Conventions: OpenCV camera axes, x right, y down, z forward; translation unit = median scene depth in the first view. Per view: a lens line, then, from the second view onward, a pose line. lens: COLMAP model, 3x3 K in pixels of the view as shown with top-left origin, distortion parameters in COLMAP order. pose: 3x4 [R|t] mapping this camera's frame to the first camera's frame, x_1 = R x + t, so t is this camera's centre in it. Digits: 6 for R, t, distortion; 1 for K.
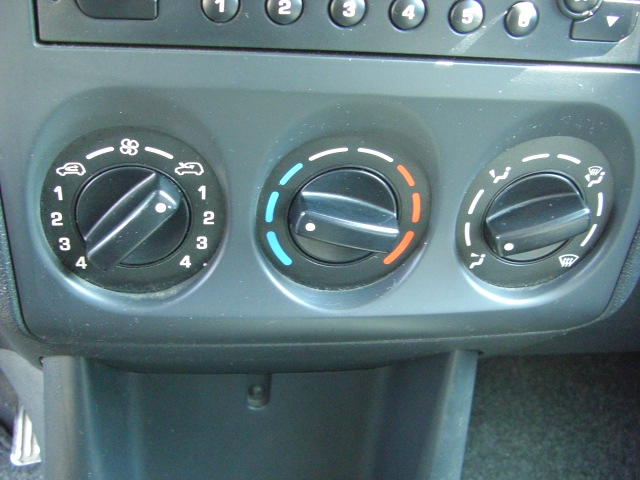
lens RADIAL K [[721.4, 0, 299.0], [0, 721.4, 267.6], [0, 0, 1]] dist [-0.175957, 0.092790]
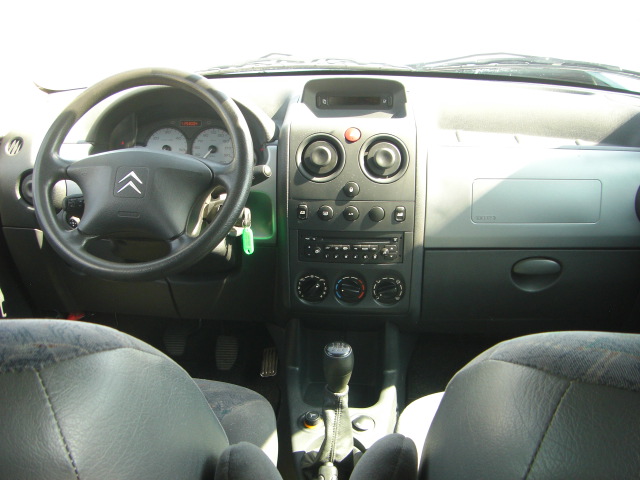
lens RADIAL K [[721.4, 0, 299.0], [0, 721.4, 267.6], [0, 0, 1]] dist [-0.175957, 0.092790]
pose [[0.974469, 0.013754, -0.224101, 0.922378], [-0.036891, 0.994365, -0.099385, 0.332570], [0.221471, 0.105114, 0.969485, -4.478590]]
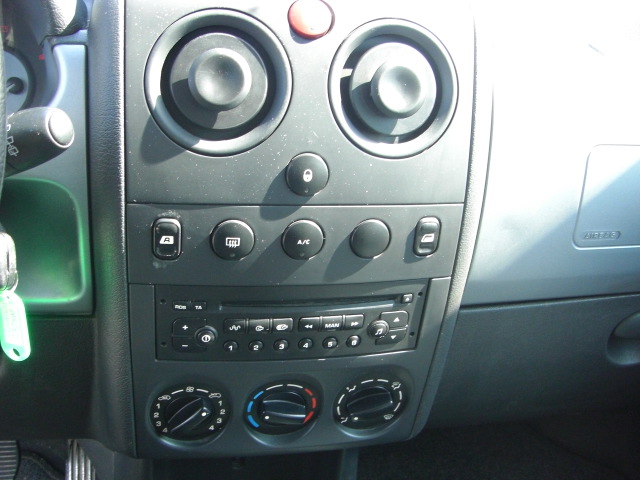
lens RADIAL K [[721.4, 0, 299.0], [0, 721.4, 267.6], [0, 0, 1]] dist [-0.175957, 0.092790]
pose [[0.998269, -0.008039, 0.058257, -0.011584], [0.006965, 0.999802, 0.018622, -0.557276], [-0.058395, -0.018184, 0.998128, -1.250893]]
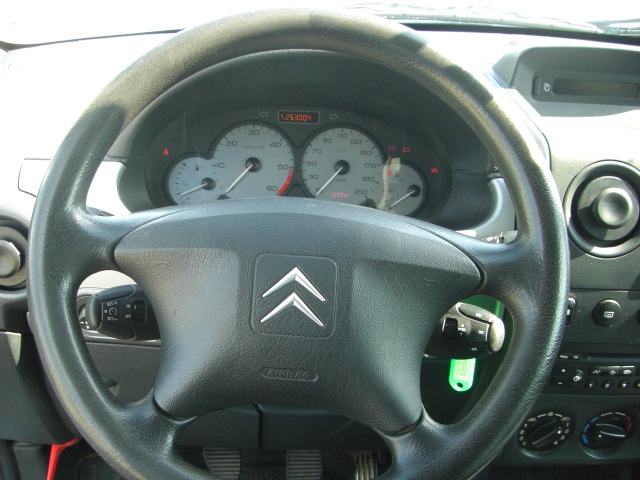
lens RADIAL K [[721.4, 0, 299.0], [0, 721.4, 267.6], [0, 0, 1]] dist [-0.175957, 0.092790]
pose [[0.995642, 0.017612, -0.091577, -1.017319], [-0.020230, 0.999410, -0.027739, -0.670888], [0.091035, 0.029471, 0.995412, -2.170698]]
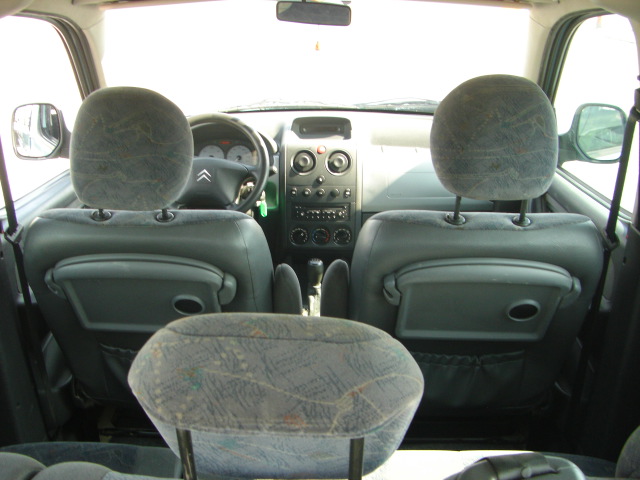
lens RADIAL K [[721.4, 0, 299.0], [0, 721.4, 267.6], [0, 0, 1]] dist [-0.175957, 0.092790]
pose [[0.983500, -0.000785, -0.180905, 1.547719], [-0.019264, 0.993850, -0.109044, 1.429808], [0.179878, 0.110729, 0.977437, -8.587186]]
